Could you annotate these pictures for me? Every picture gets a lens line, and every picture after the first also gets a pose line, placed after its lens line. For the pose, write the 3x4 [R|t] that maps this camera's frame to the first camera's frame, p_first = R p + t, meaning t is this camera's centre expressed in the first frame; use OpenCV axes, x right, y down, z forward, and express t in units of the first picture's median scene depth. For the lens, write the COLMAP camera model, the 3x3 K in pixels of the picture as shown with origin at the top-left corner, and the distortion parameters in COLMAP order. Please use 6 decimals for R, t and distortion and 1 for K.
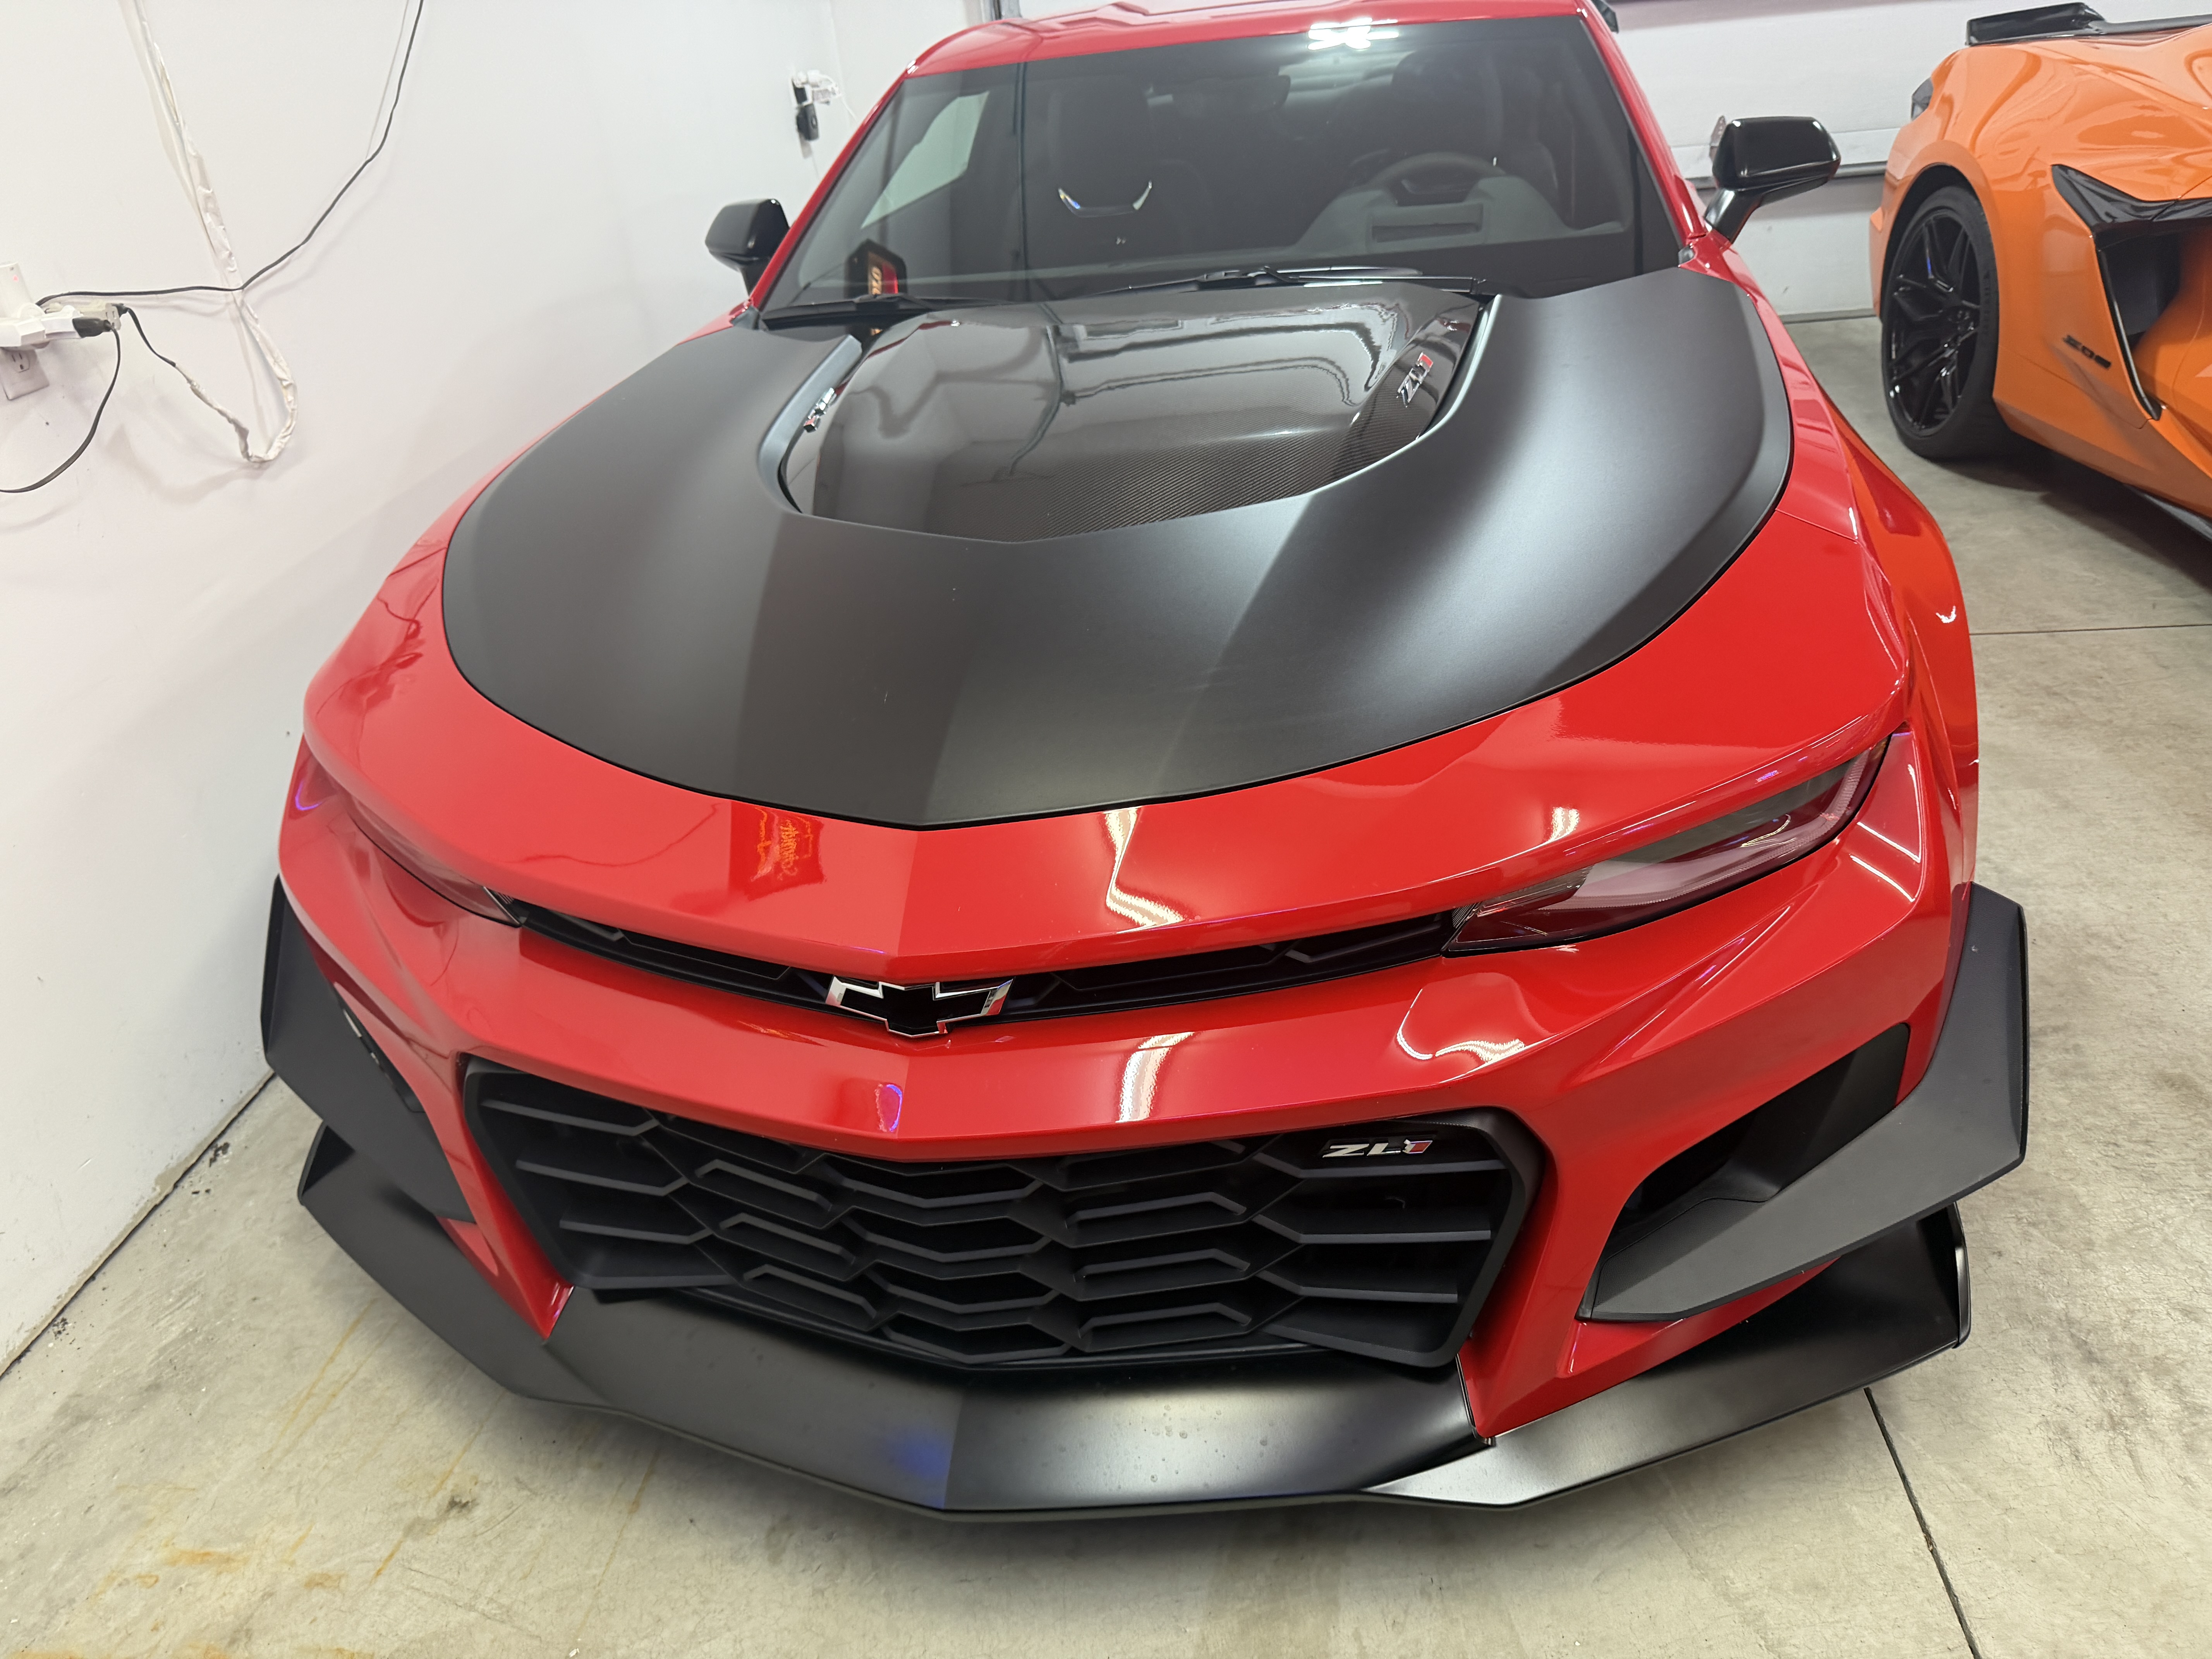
lens RADIAL K [[1613.3, 0, 1106.0], [0, 1613.3, 829.5], [0, 0, 1]] dist [0.006753, 0.000183]
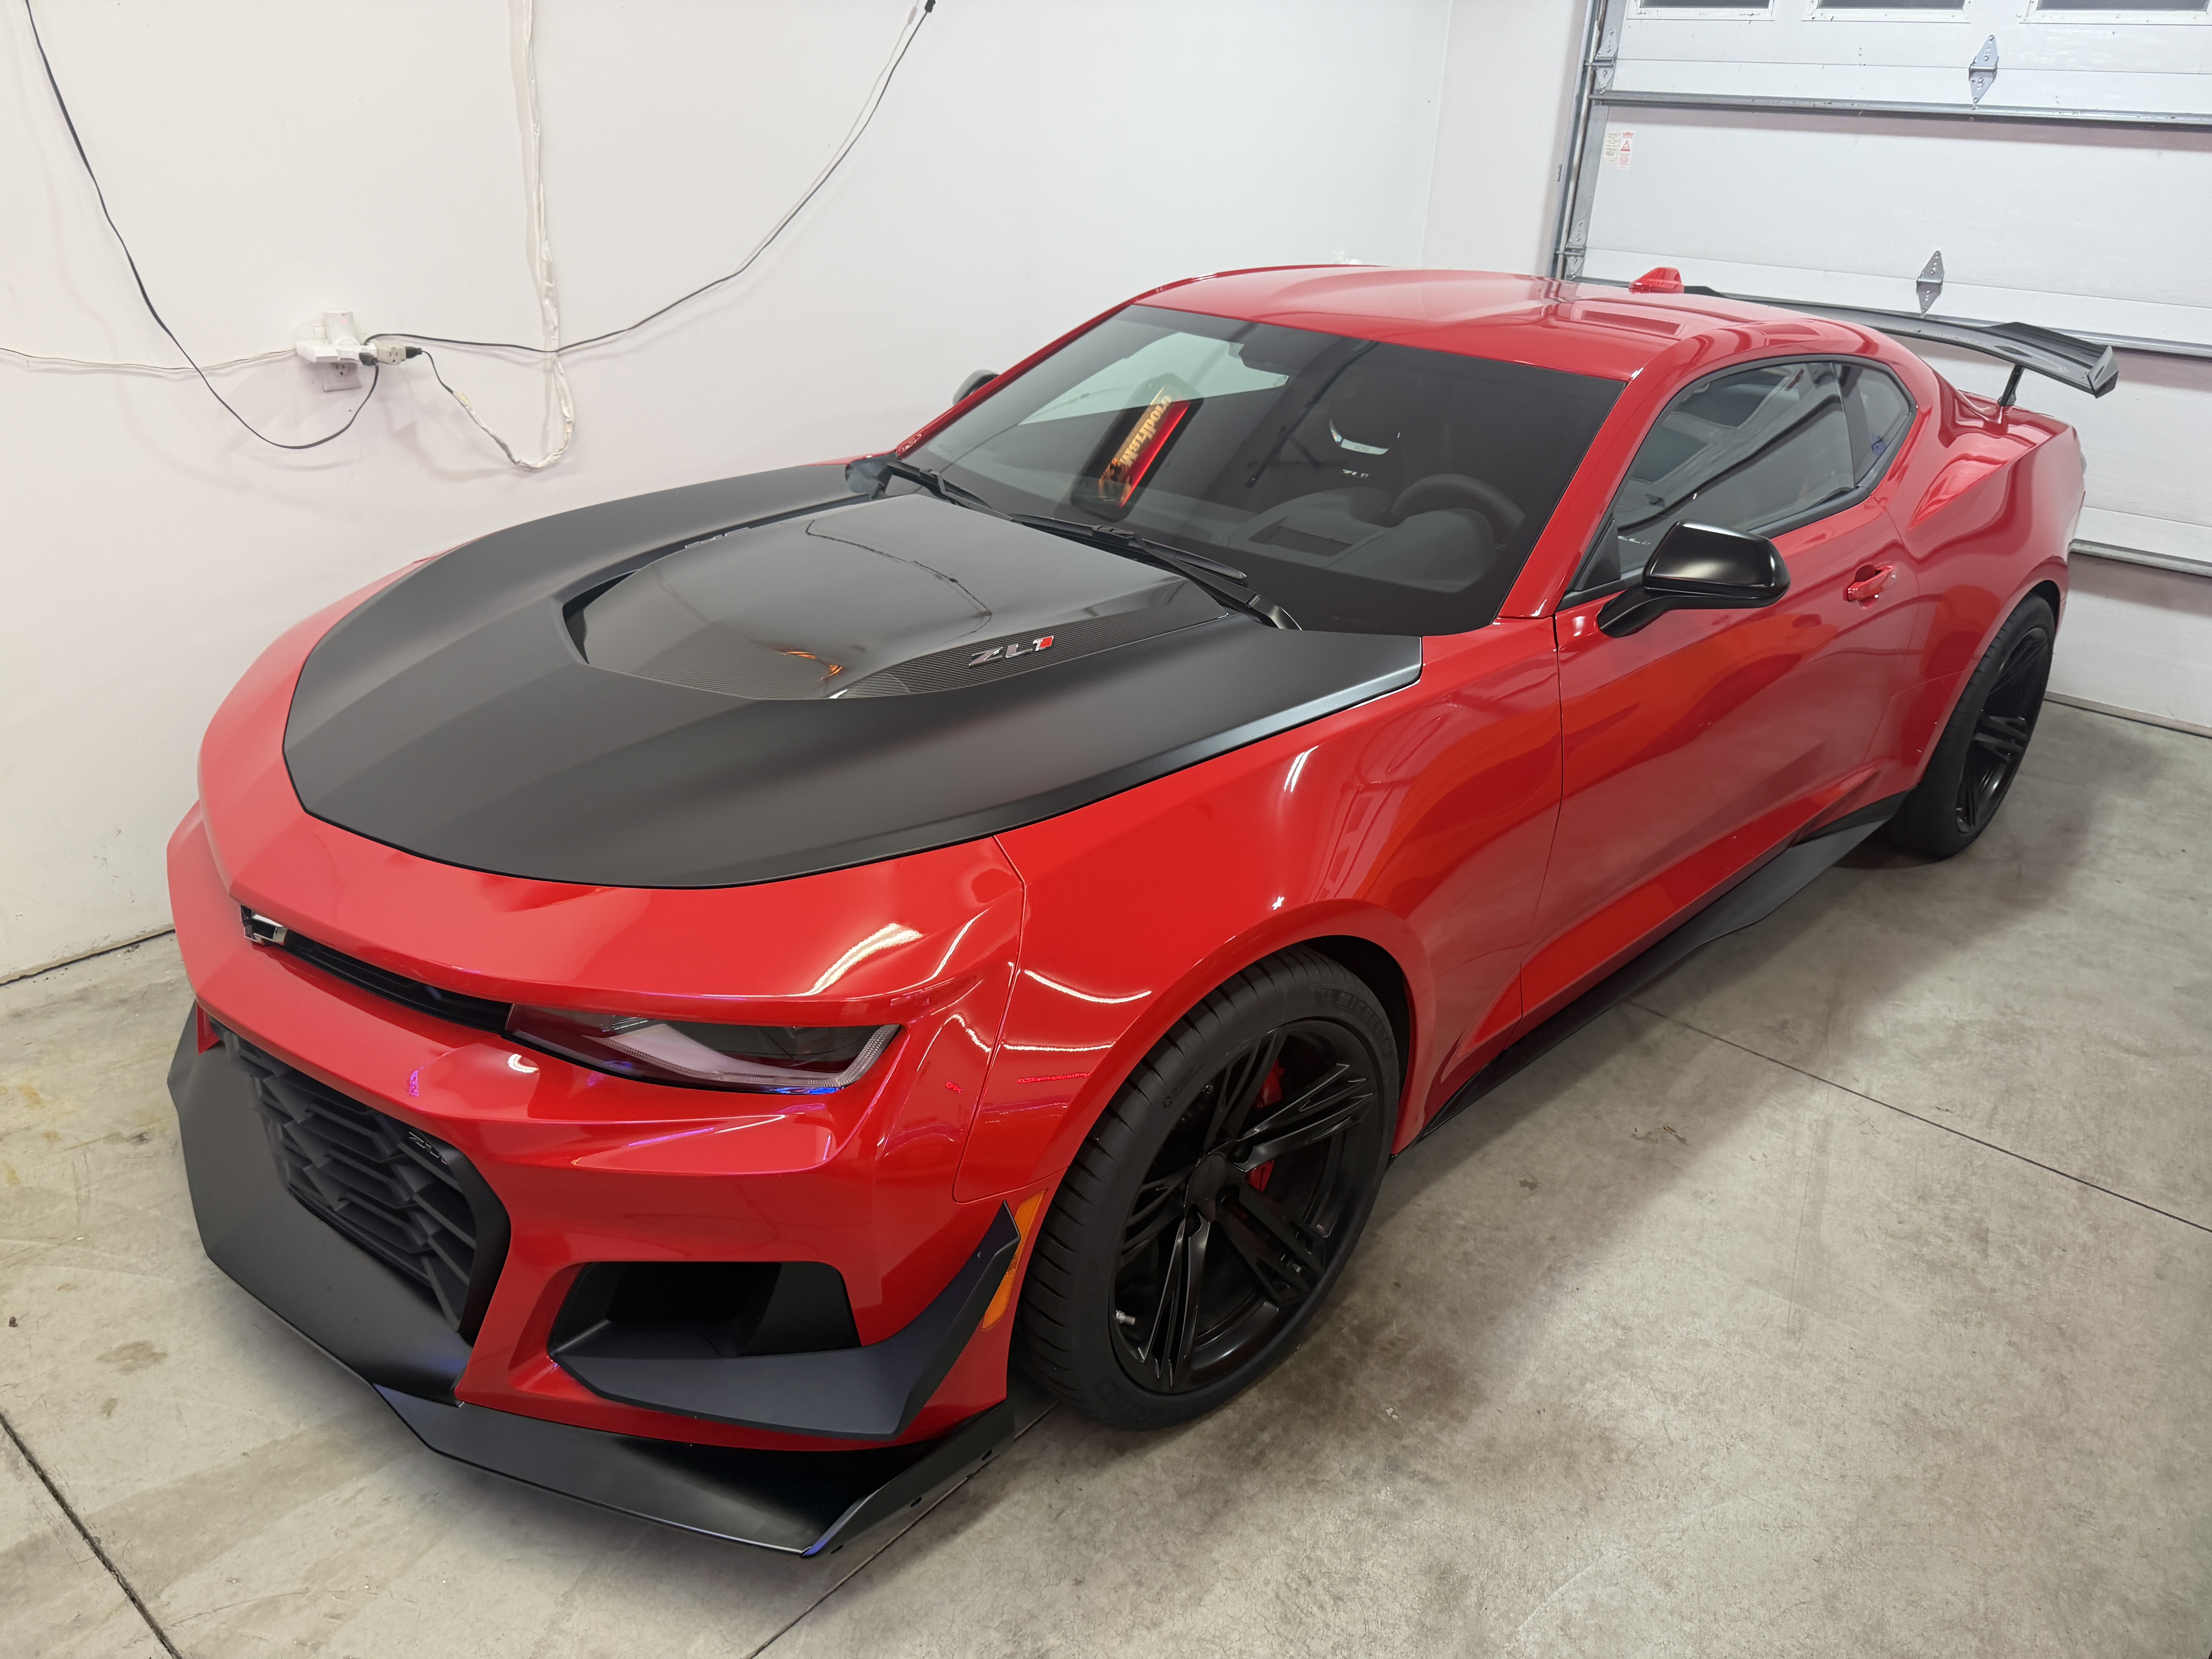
lens RADIAL K [[1613.3, 0, 1106.0], [0, 1613.3, 829.5], [0, 0, 1]] dist [0.006753, 0.000183]
pose [[0.813127, 0.351915, -0.463660, 0.686209], [-0.377406, 0.925169, 0.040336, -0.186550], [0.443159, 0.142190, 0.885095, 0.007382]]
